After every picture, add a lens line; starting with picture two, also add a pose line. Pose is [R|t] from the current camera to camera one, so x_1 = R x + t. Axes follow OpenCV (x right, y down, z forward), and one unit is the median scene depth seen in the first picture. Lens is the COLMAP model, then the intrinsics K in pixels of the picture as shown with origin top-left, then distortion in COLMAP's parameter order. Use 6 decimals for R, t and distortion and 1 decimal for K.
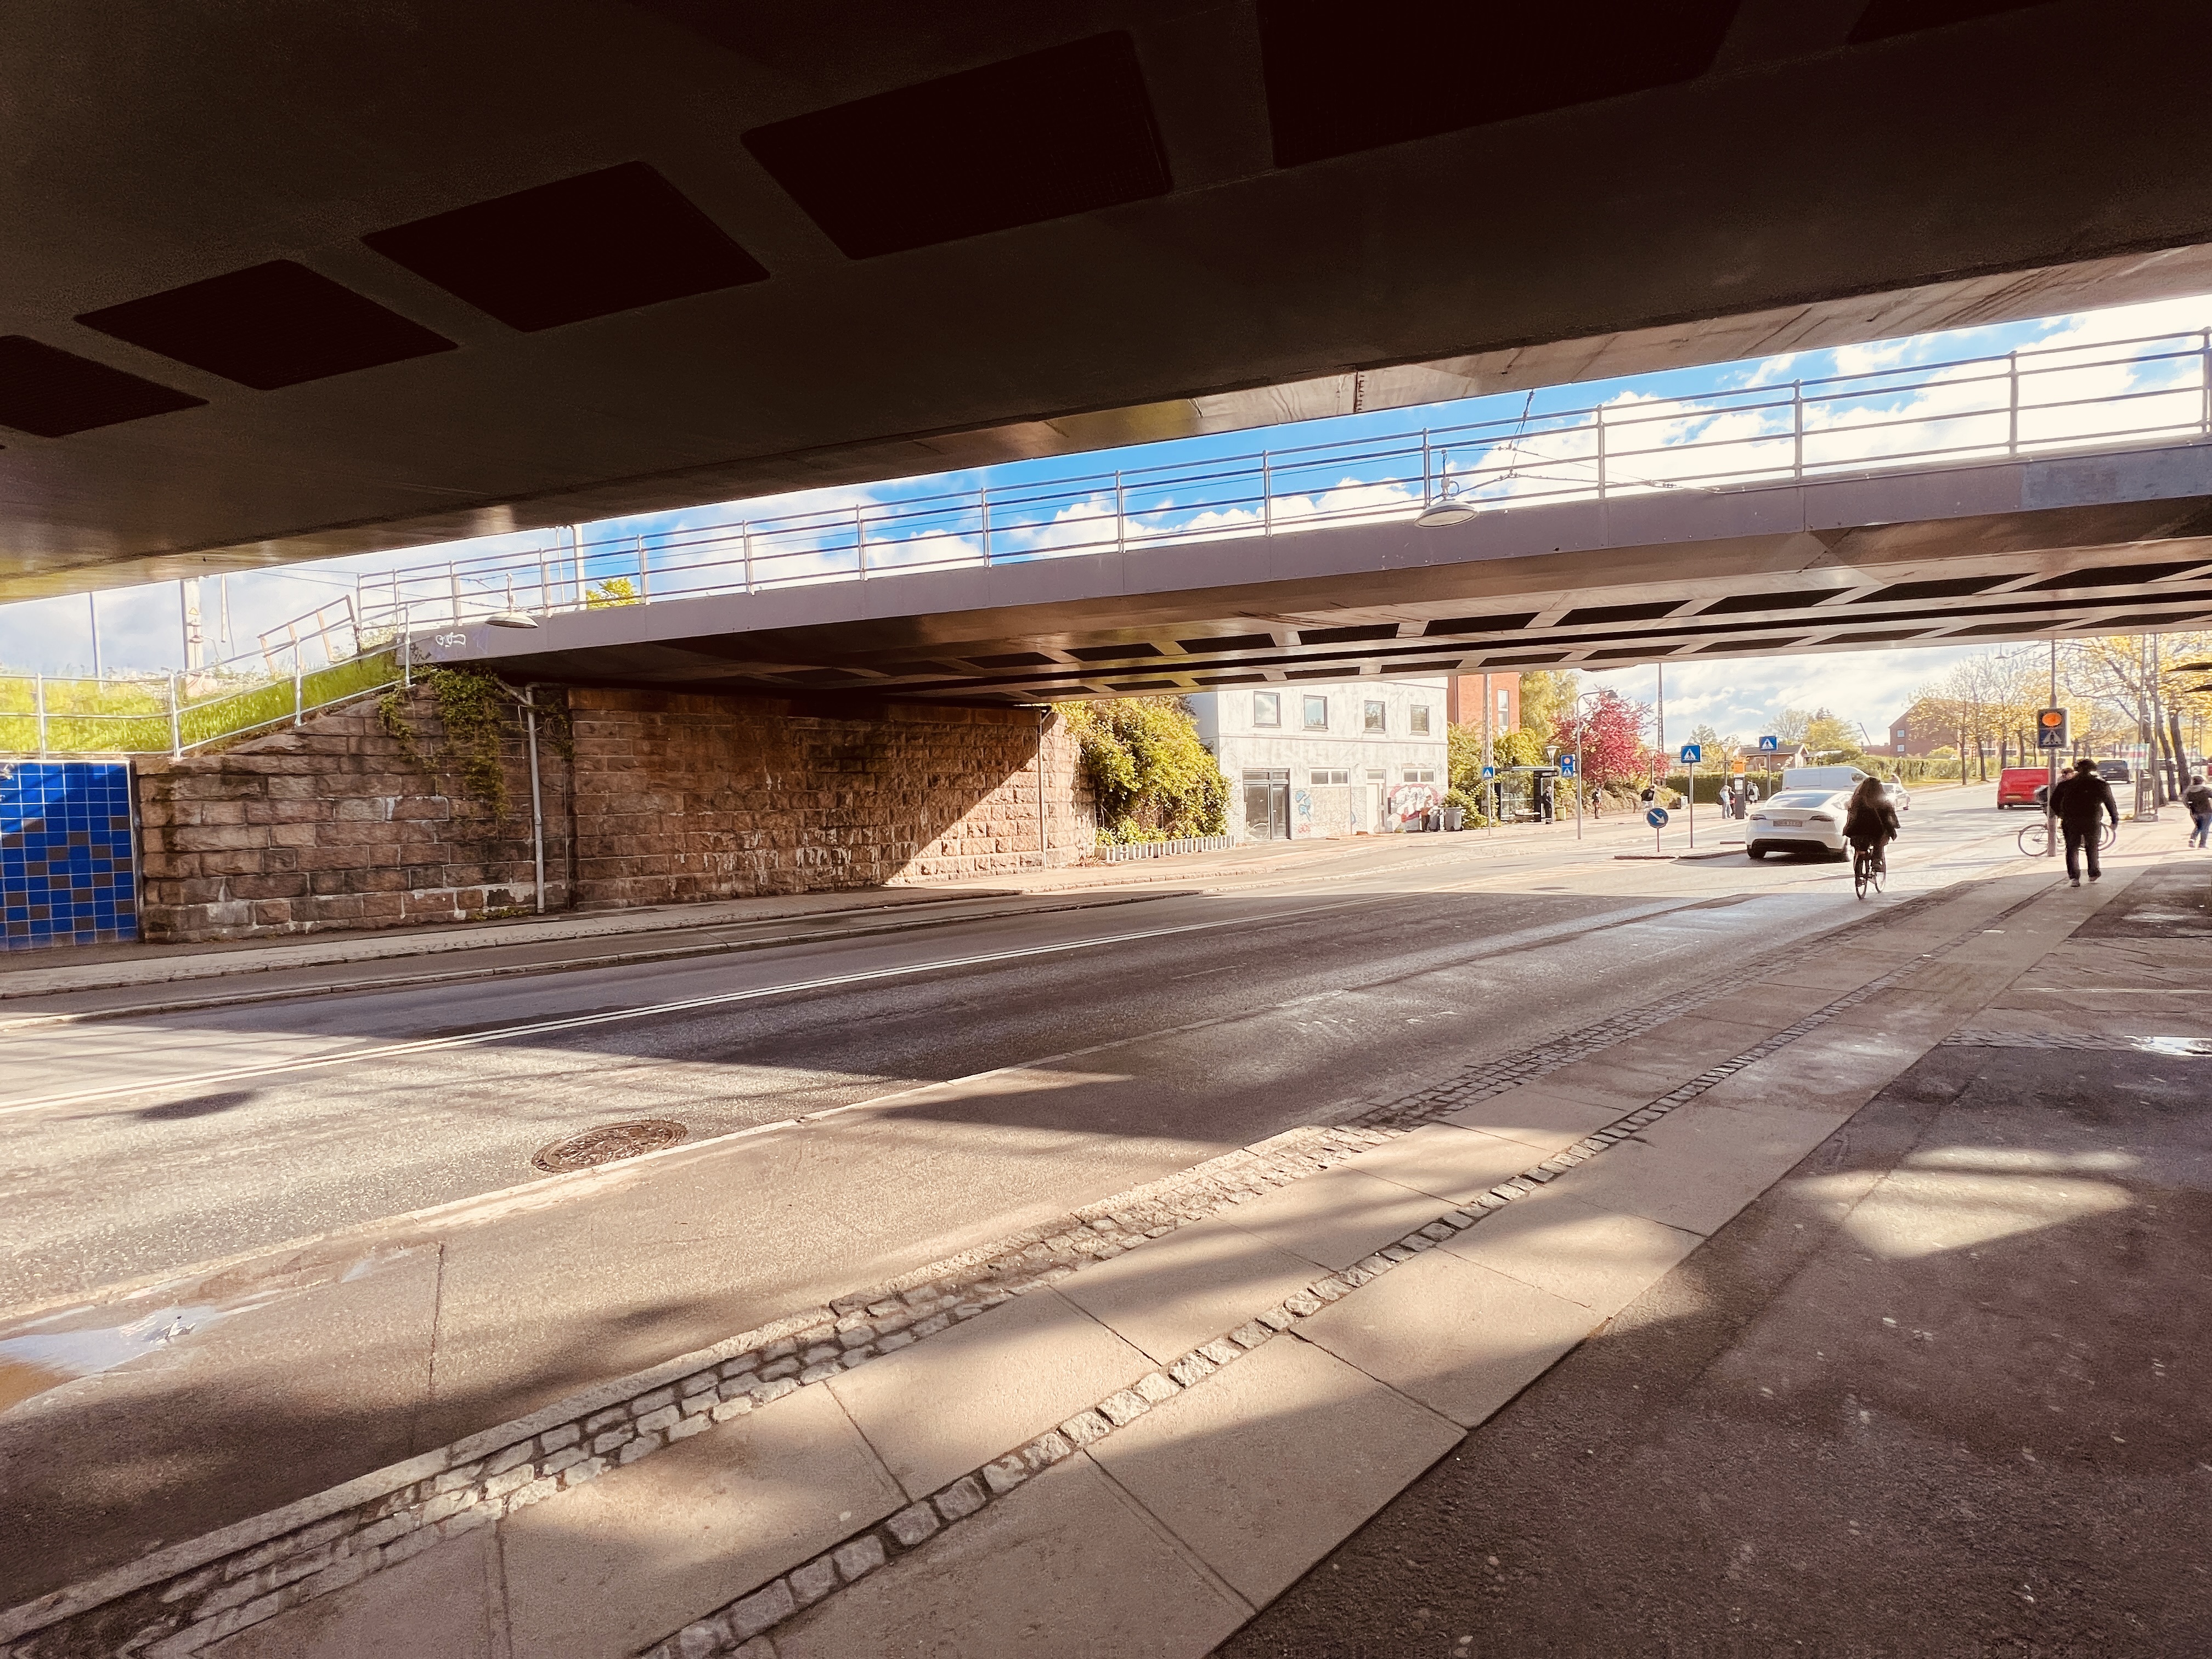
lens RADIAL K [[884.2, 0, 1110.6], [0, 884.2, 831.9], [0, 0, 1]] dist [0.001493, 0.000089]
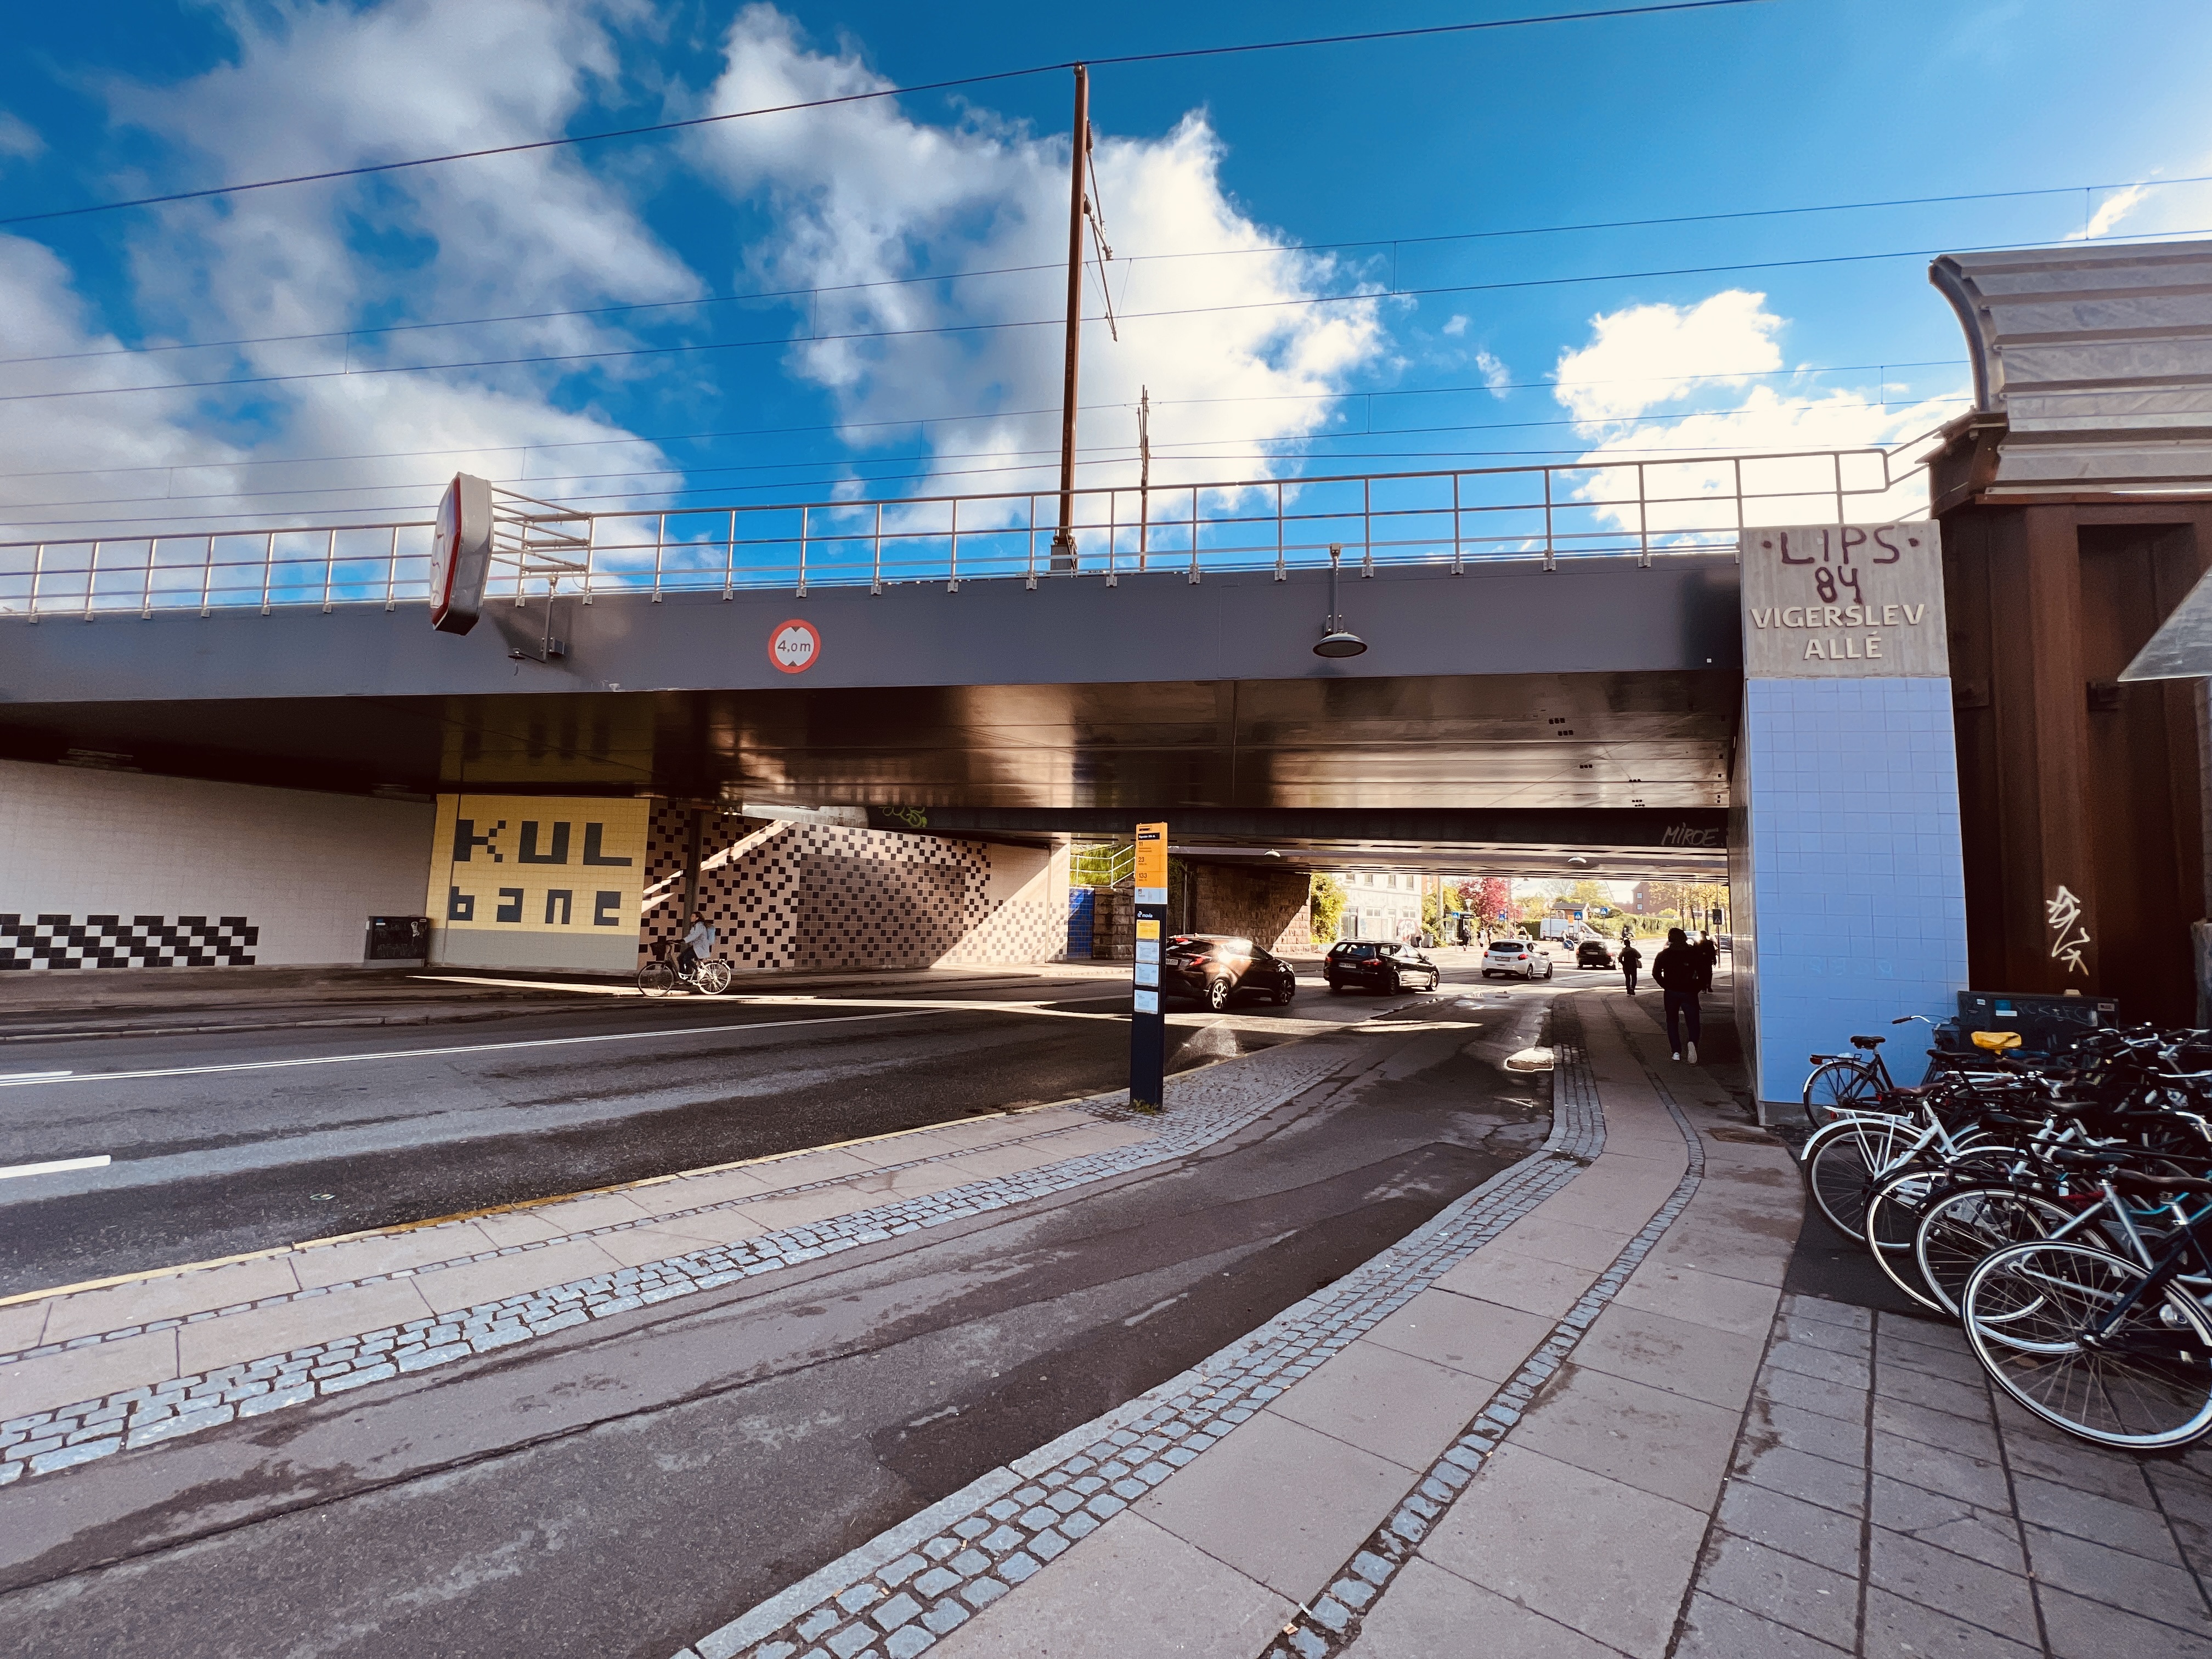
lens RADIAL K [[884.2, 0, 1110.6], [0, 884.2, 831.9], [0, 0, 1]] dist [0.001493, 0.000089]
pose [[0.979138, 0.074758, 0.188947, -0.598248], [-0.049928, 0.989869, -0.132916, 0.037848], [-0.196969, 0.120710, 0.972950, -0.609191]]
